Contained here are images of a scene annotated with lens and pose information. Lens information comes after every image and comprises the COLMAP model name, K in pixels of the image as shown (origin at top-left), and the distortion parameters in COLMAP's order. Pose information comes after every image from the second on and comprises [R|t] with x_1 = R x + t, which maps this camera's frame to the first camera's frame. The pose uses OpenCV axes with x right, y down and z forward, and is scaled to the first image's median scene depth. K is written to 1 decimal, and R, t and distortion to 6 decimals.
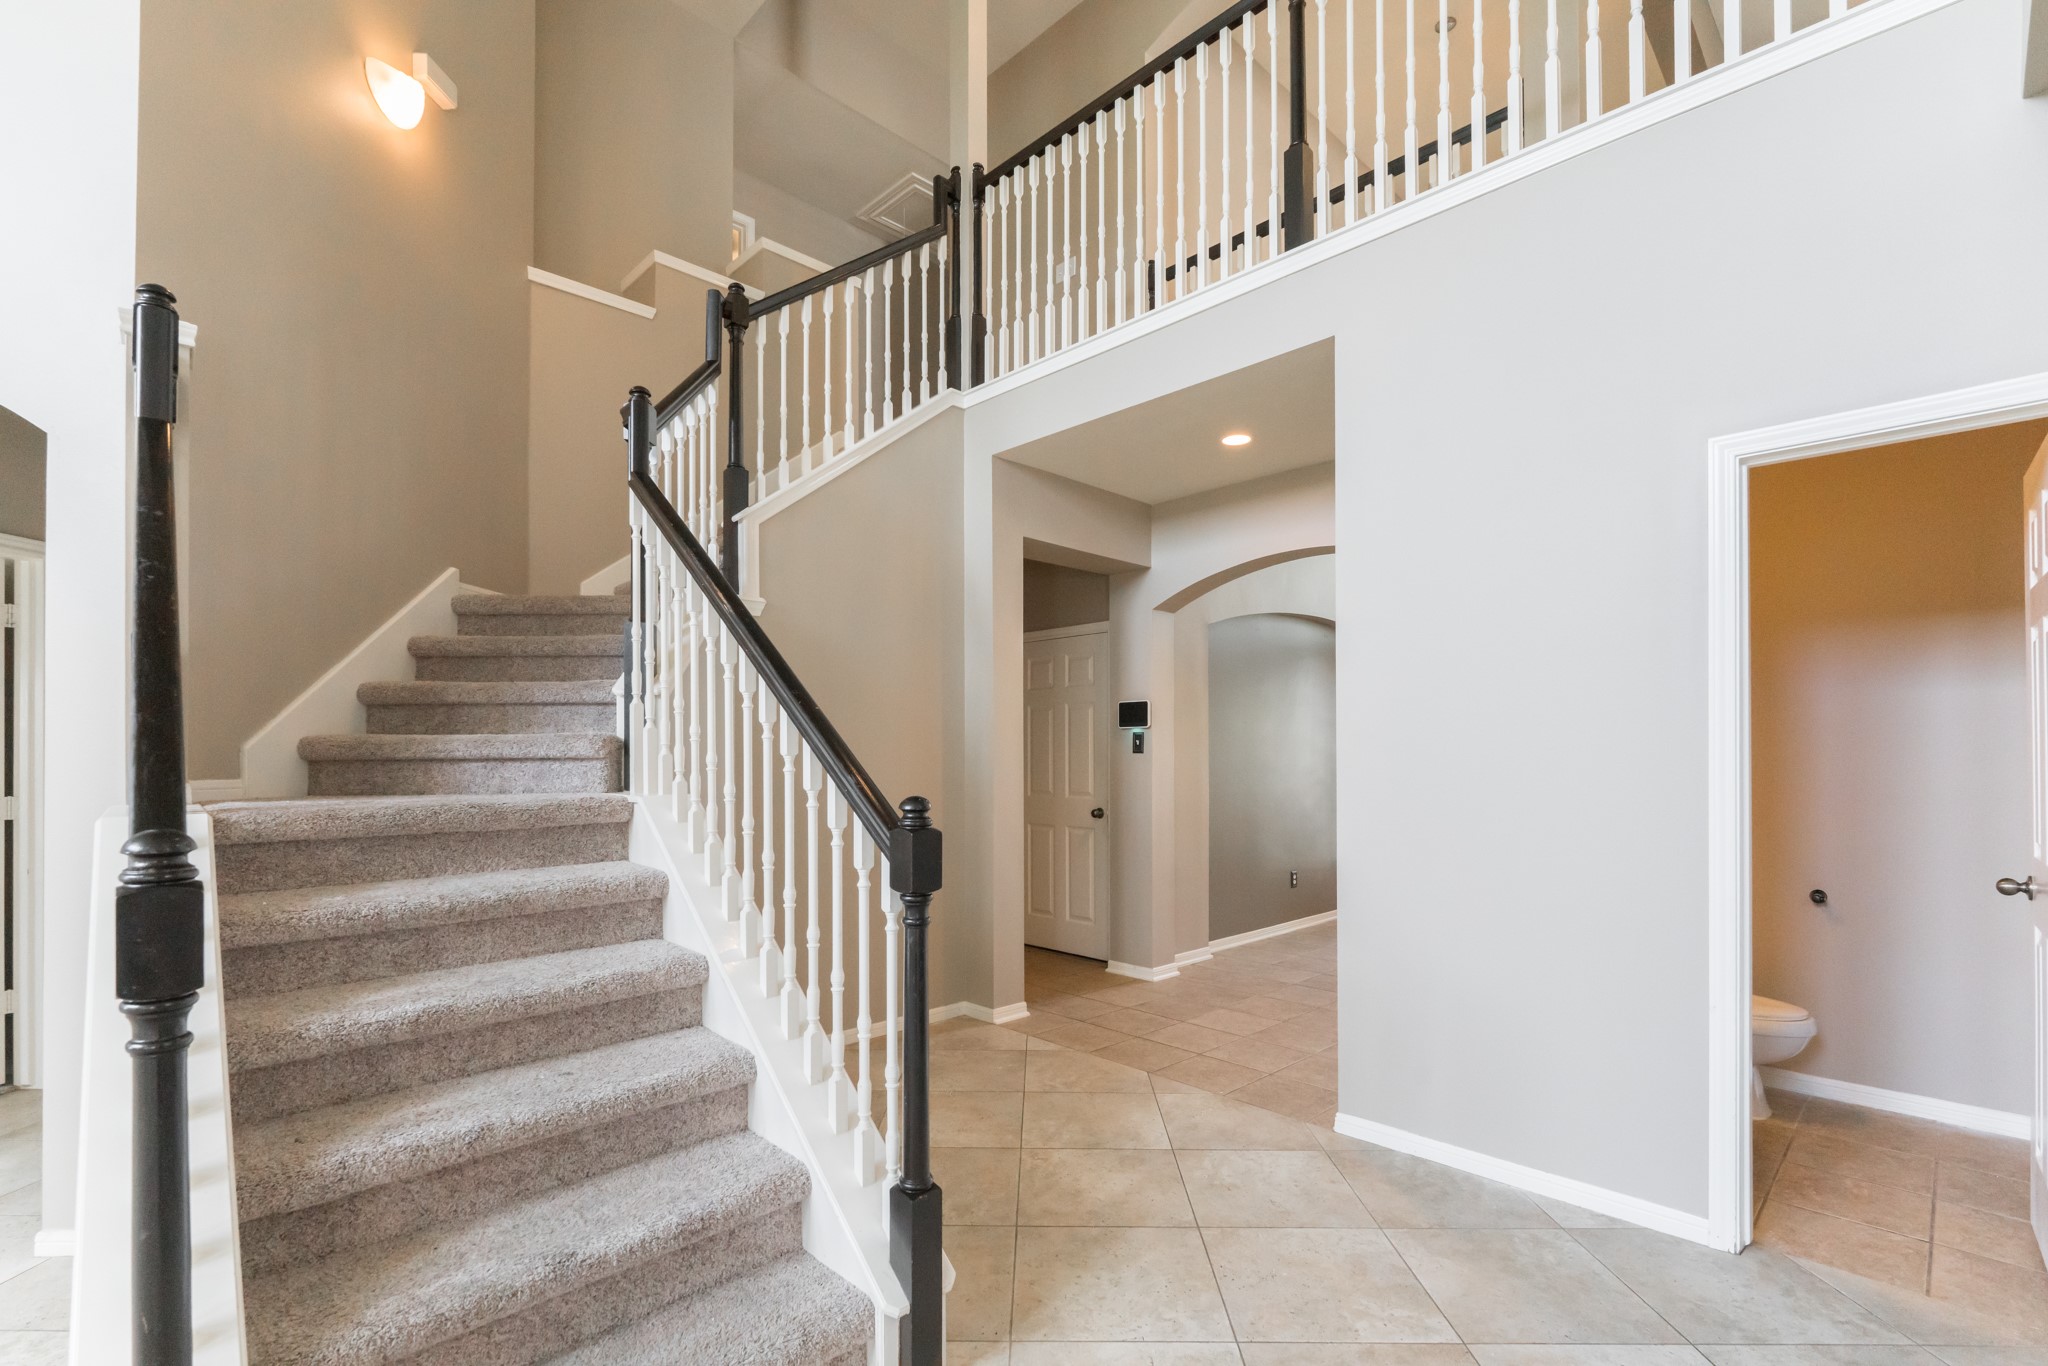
lens RADIAL K [[905.7, 0, 1030.2], [0, 905.7, 753.9], [0, 0, 1]] dist [-0.007266, 0.001322]
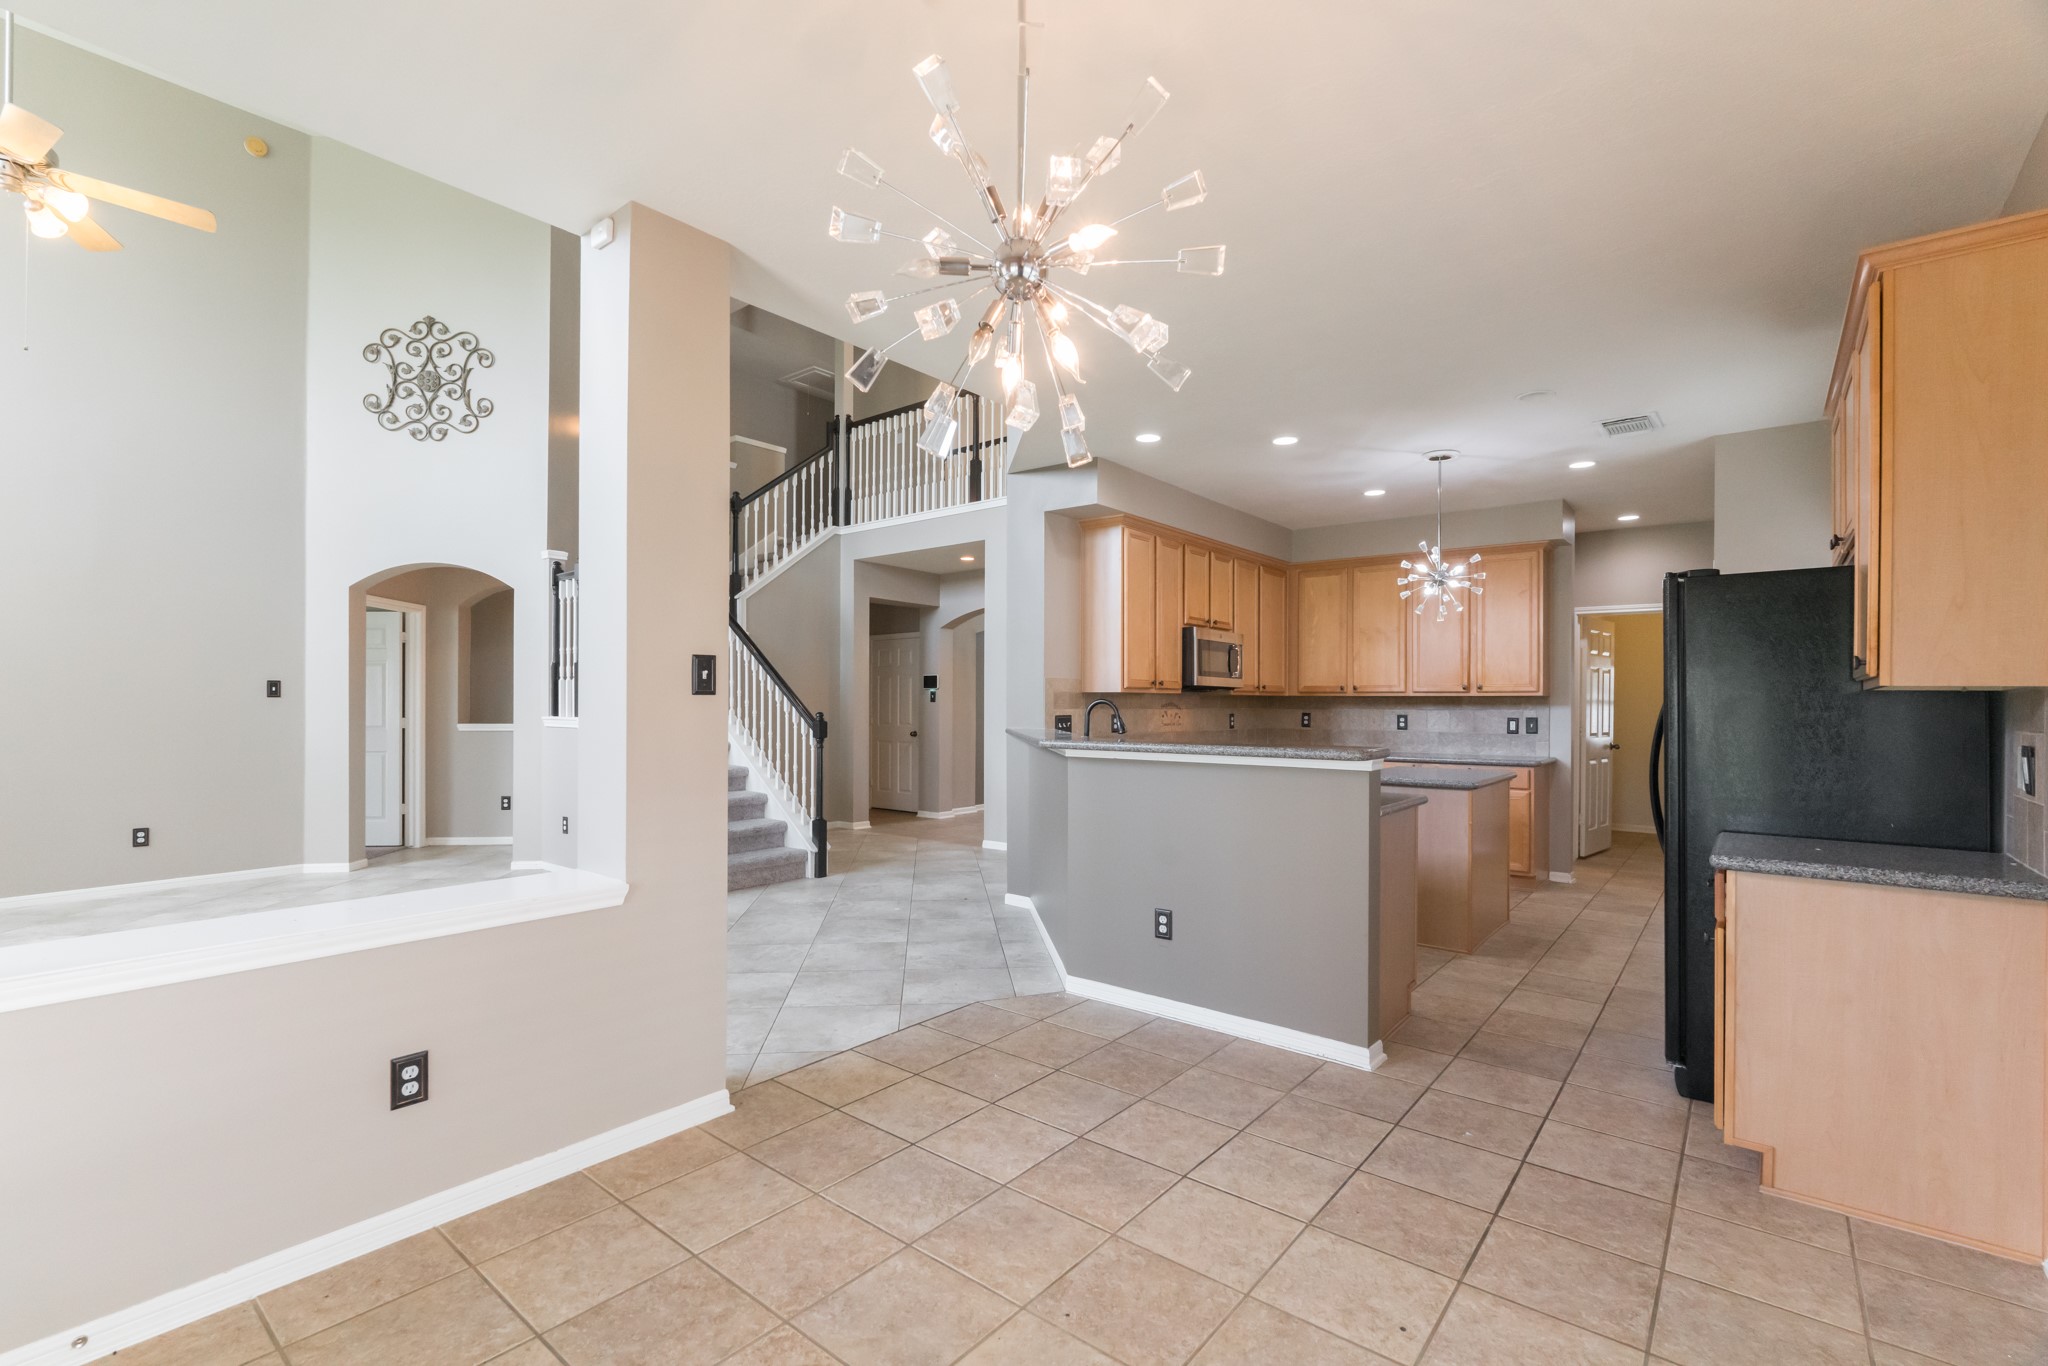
lens RADIAL K [[905.7, 0, 1035.1], [0, 905.7, 700.5], [0, 0, 1]] dist [-0.007266, 0.001322]
pose [[0.992464, 0.004177, 0.122468, 0.196039], [-0.003524, 0.999978, -0.005548, 0.011073], [-0.122488, 0.005075, 0.992457, -1.861752]]
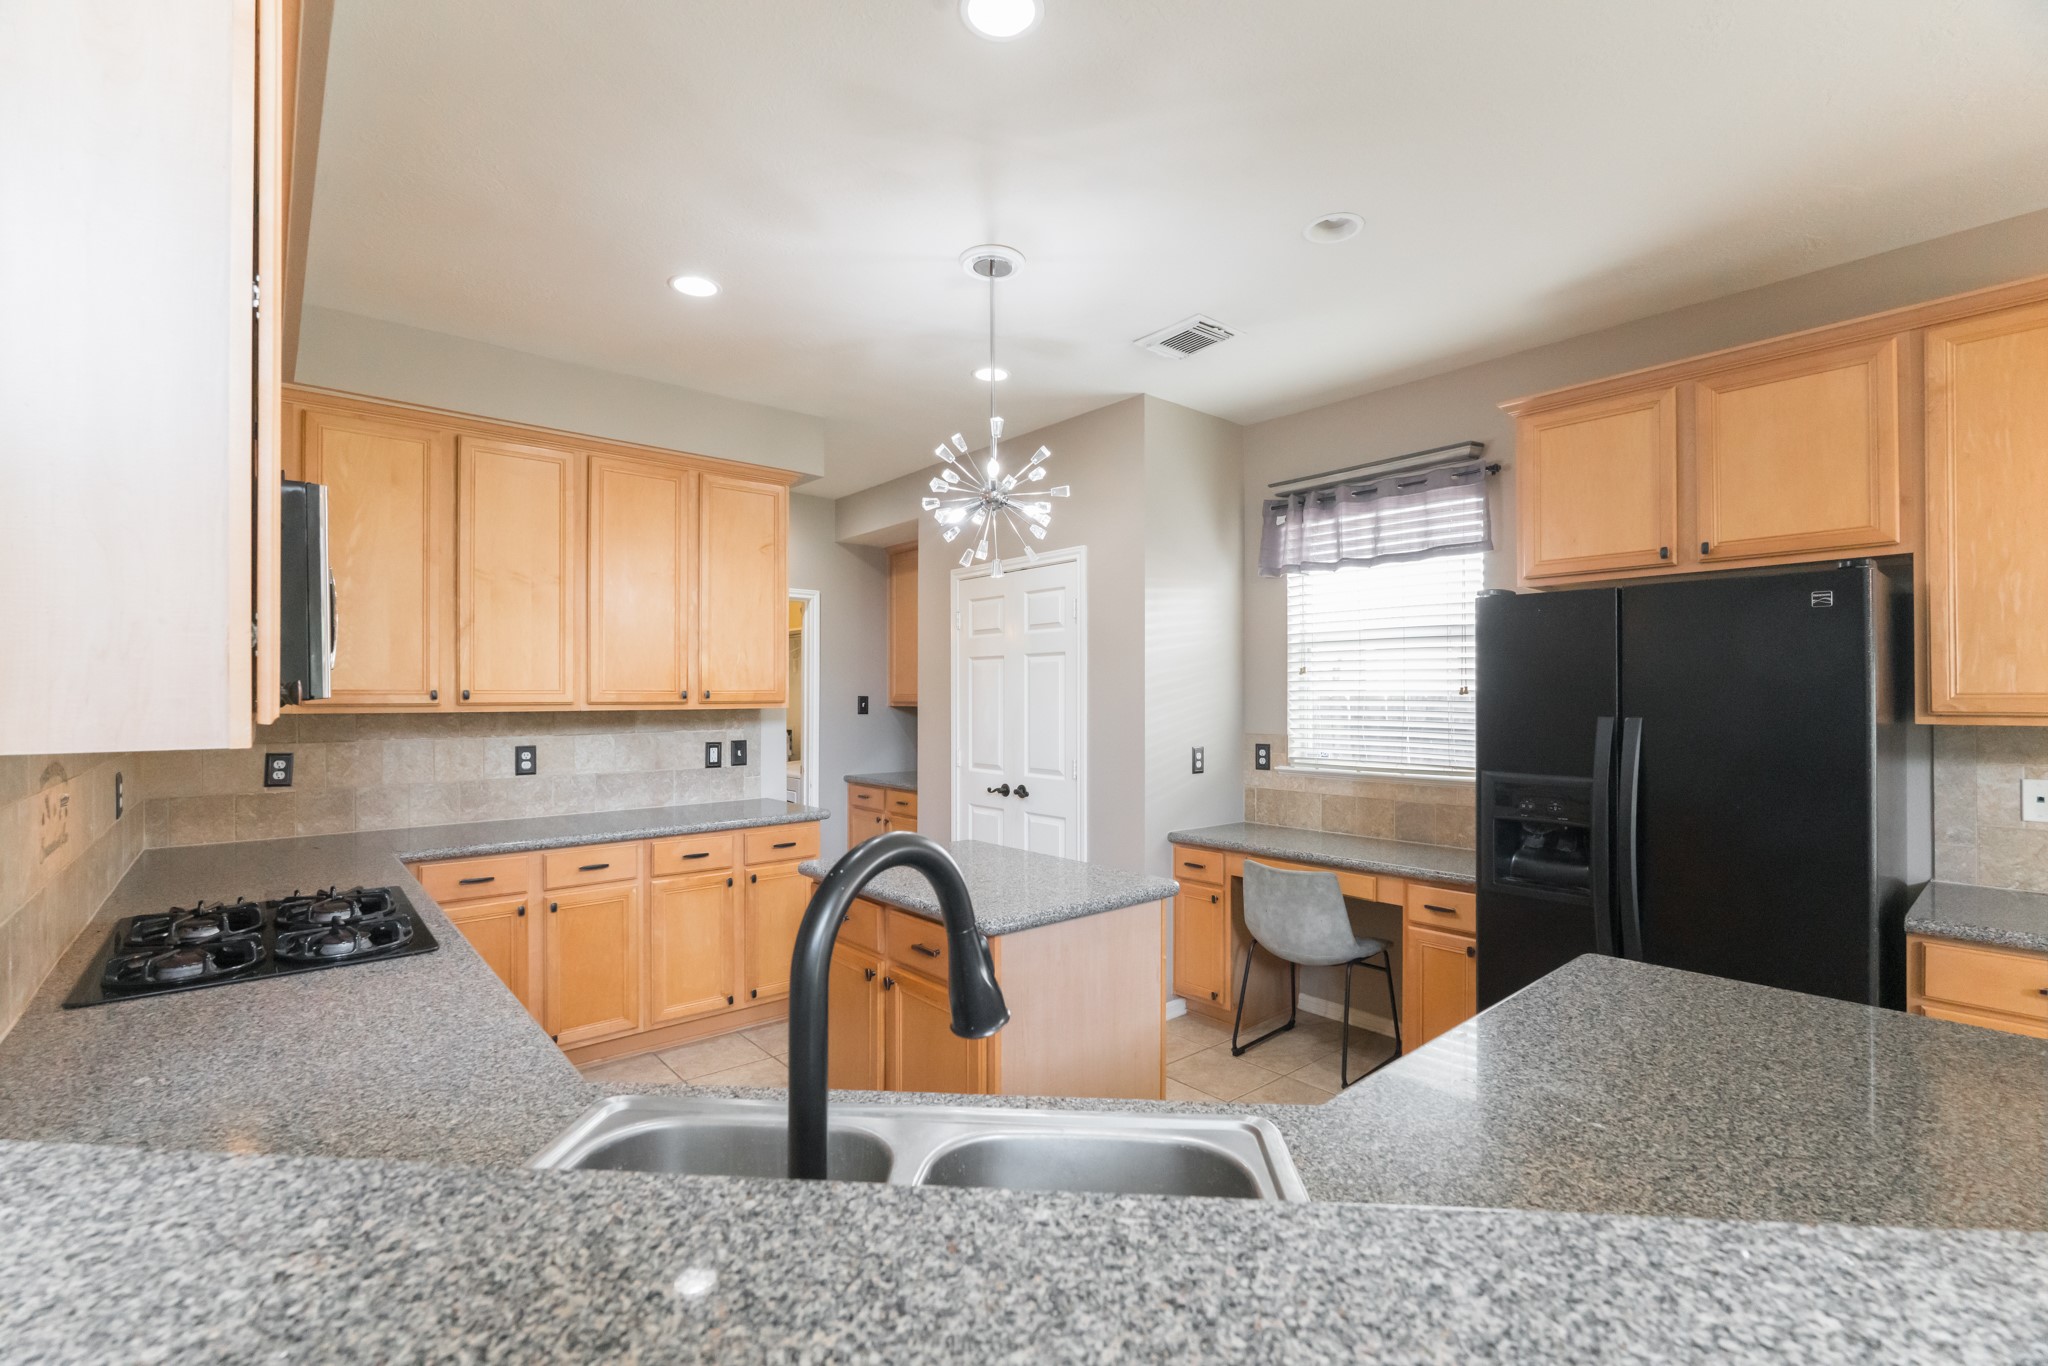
lens RADIAL K [[905.7, 0, 1010.3], [0, 905.7, 694.8], [0, 0, 1]] dist [-0.007266, 0.001322]
pose [[0.062433, -0.001054, 0.998049, 0.270838], [0.005134, 0.999987, 0.000734, -0.042903], [-0.998036, 0.005078, 0.062438, -0.104269]]
